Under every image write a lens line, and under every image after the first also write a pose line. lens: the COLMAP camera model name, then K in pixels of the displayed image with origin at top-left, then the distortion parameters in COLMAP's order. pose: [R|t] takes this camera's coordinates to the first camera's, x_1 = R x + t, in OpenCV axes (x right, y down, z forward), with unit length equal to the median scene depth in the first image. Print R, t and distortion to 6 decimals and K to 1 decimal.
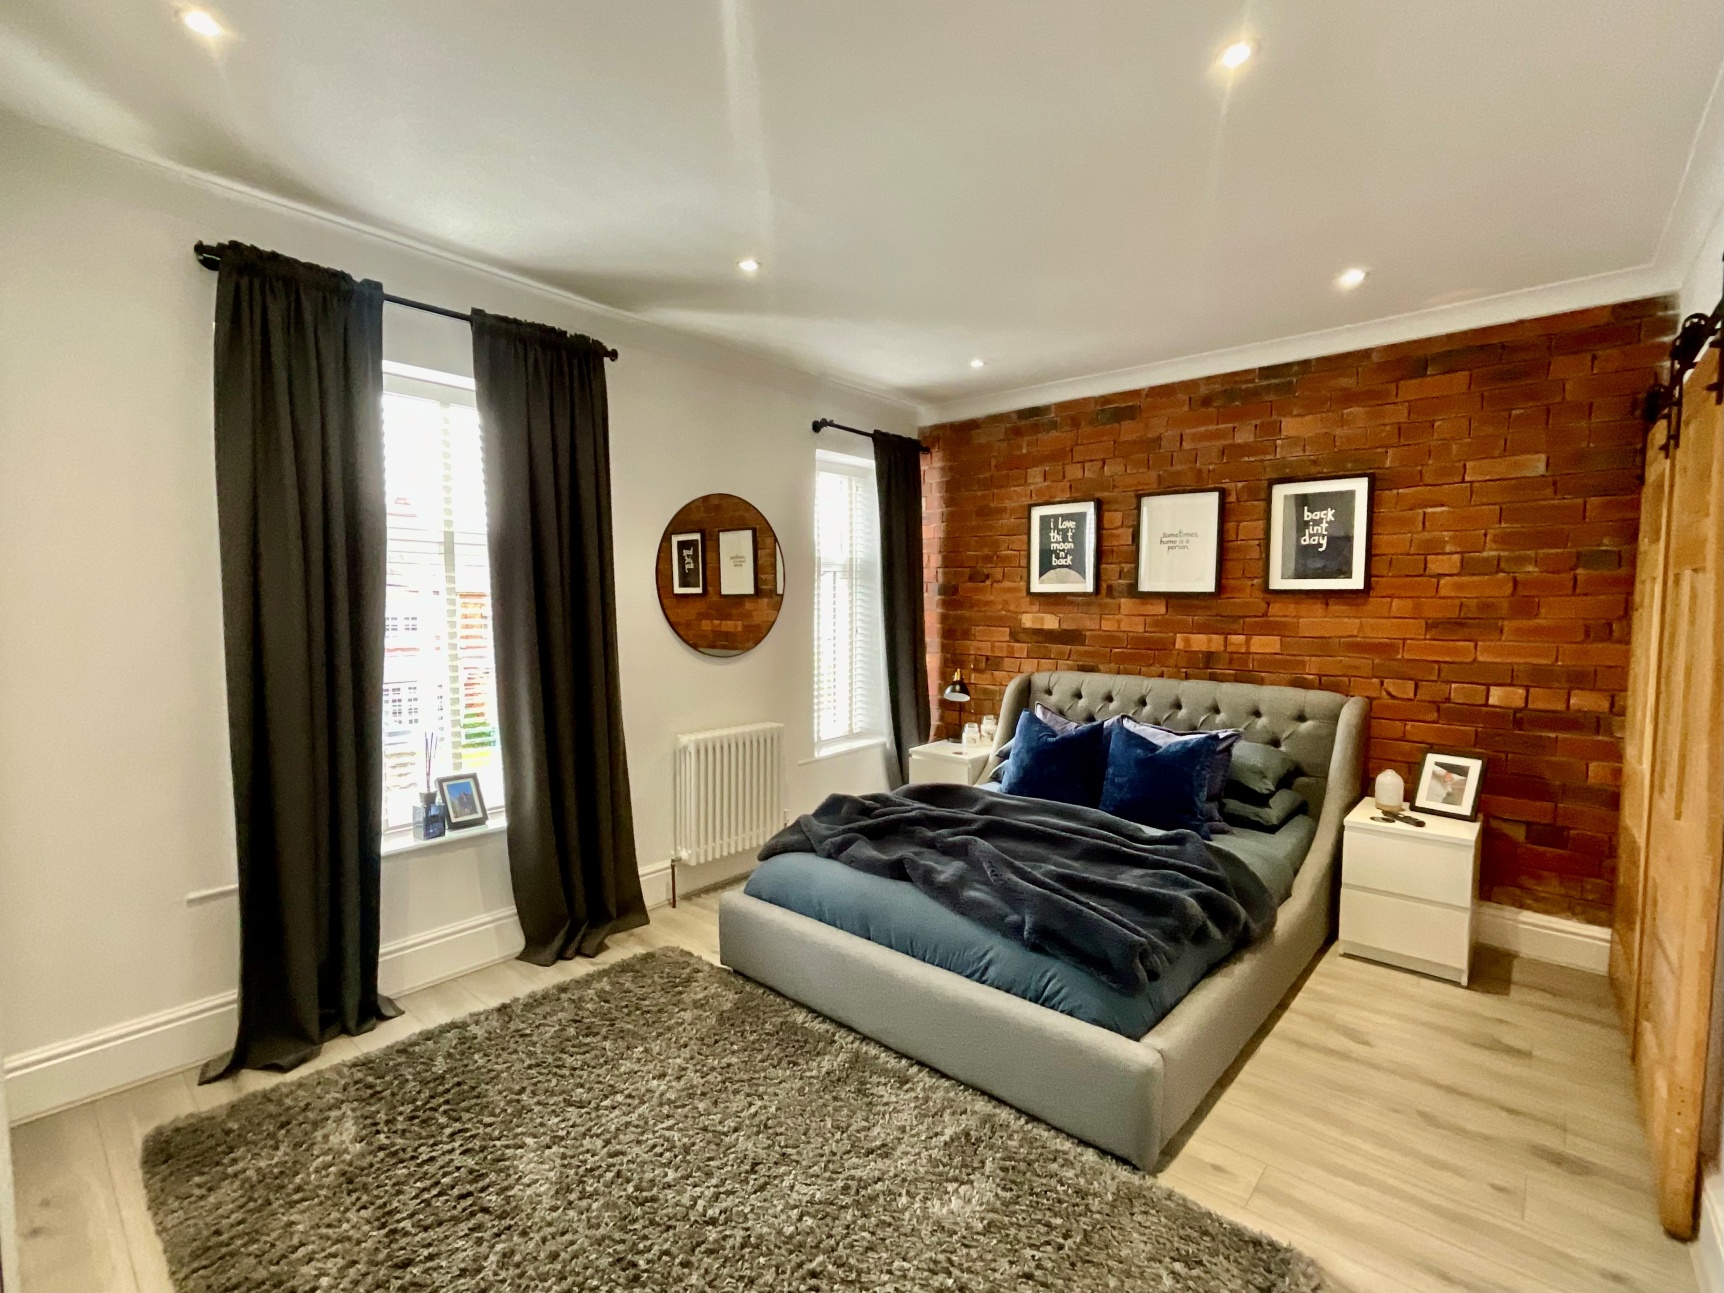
lens RADIAL K [[770.9, 0, 852.7], [0, 770.9, 648.2], [0, 0, 1]] dist [-0.001691, 0.000043]
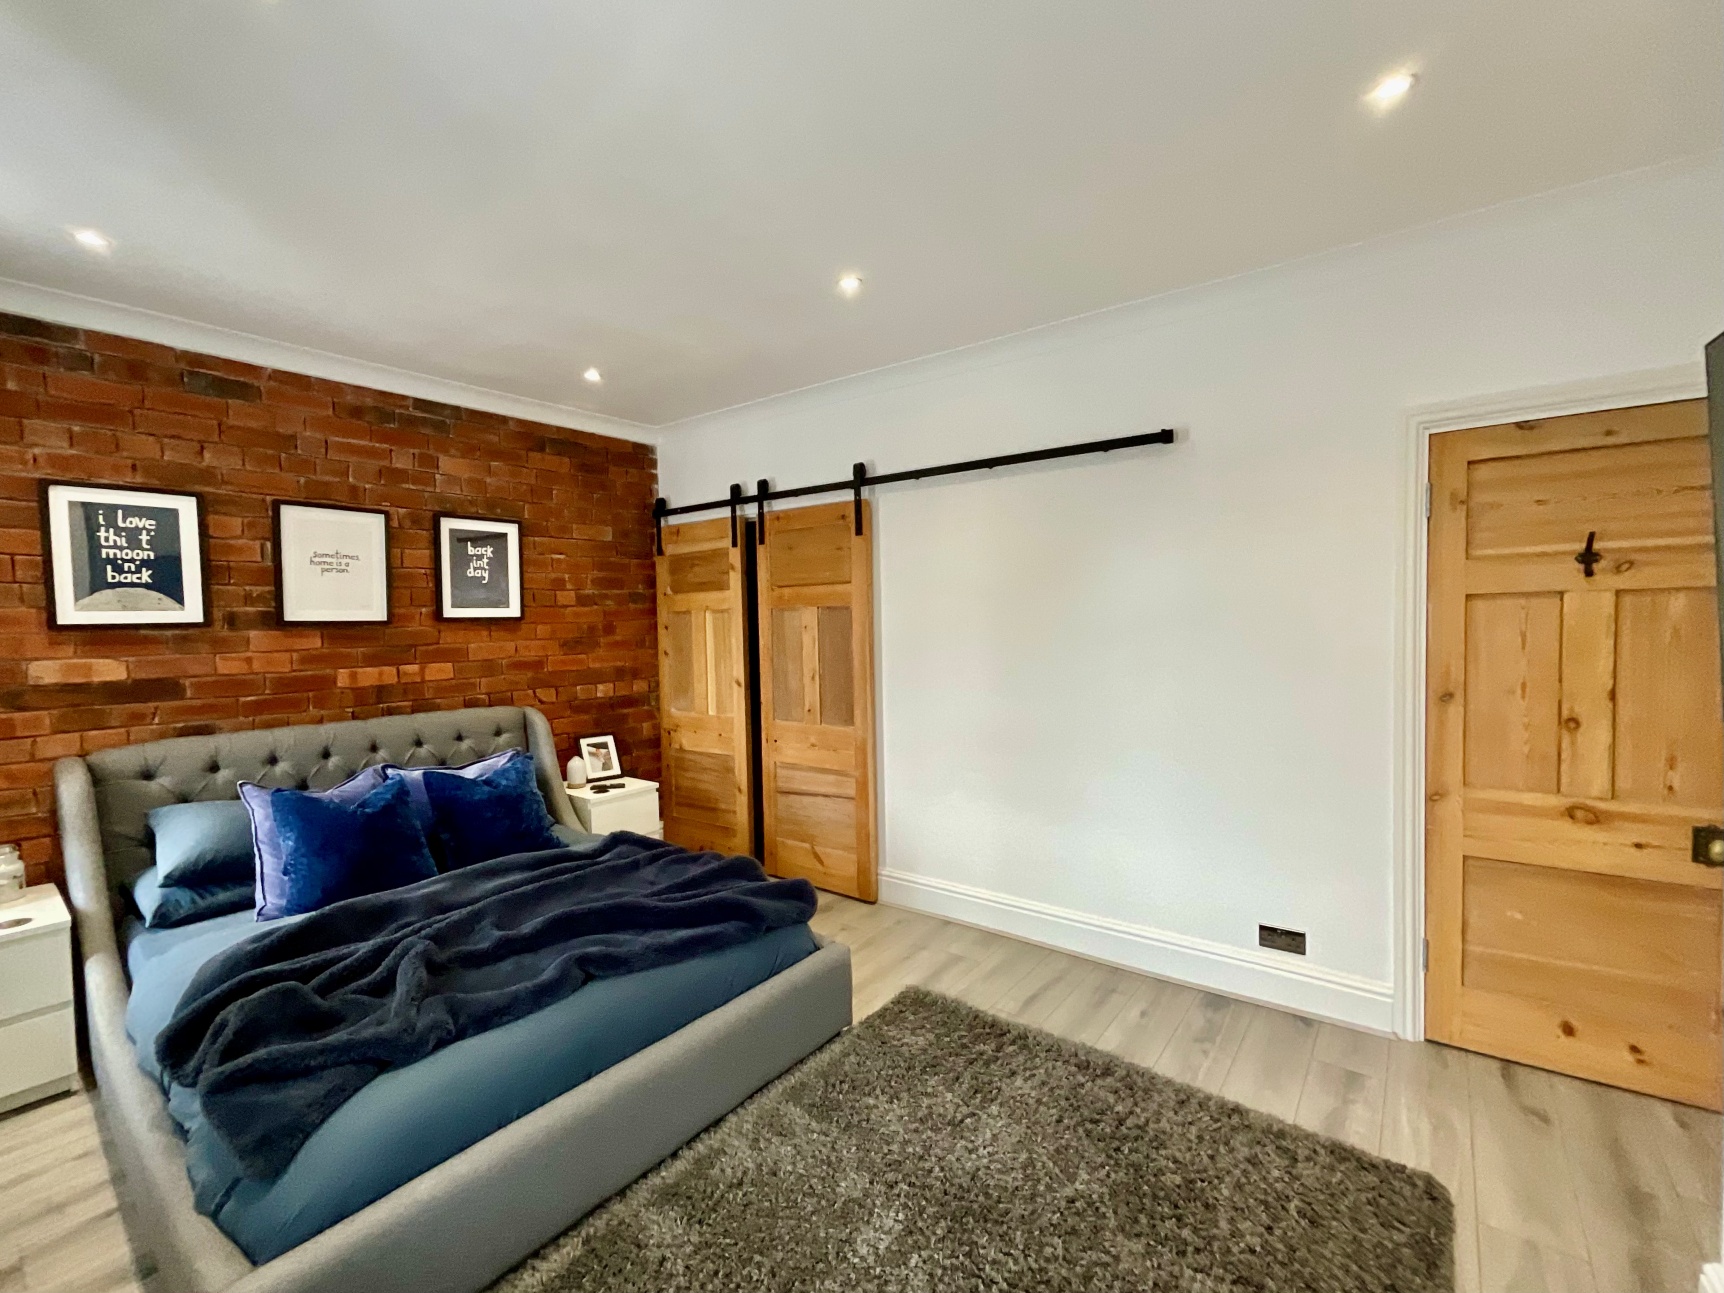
lens RADIAL K [[750.5, 0, 843.5], [0, 750.5, 647.8], [0, 0, 1]] dist [0.002369, 0.000448]
pose [[-0.053089, -0.046513, 0.997506, -0.484343], [0.078819, 0.995603, 0.050619, -0.043654], [-0.995474, 0.081310, -0.049189, 0.507450]]
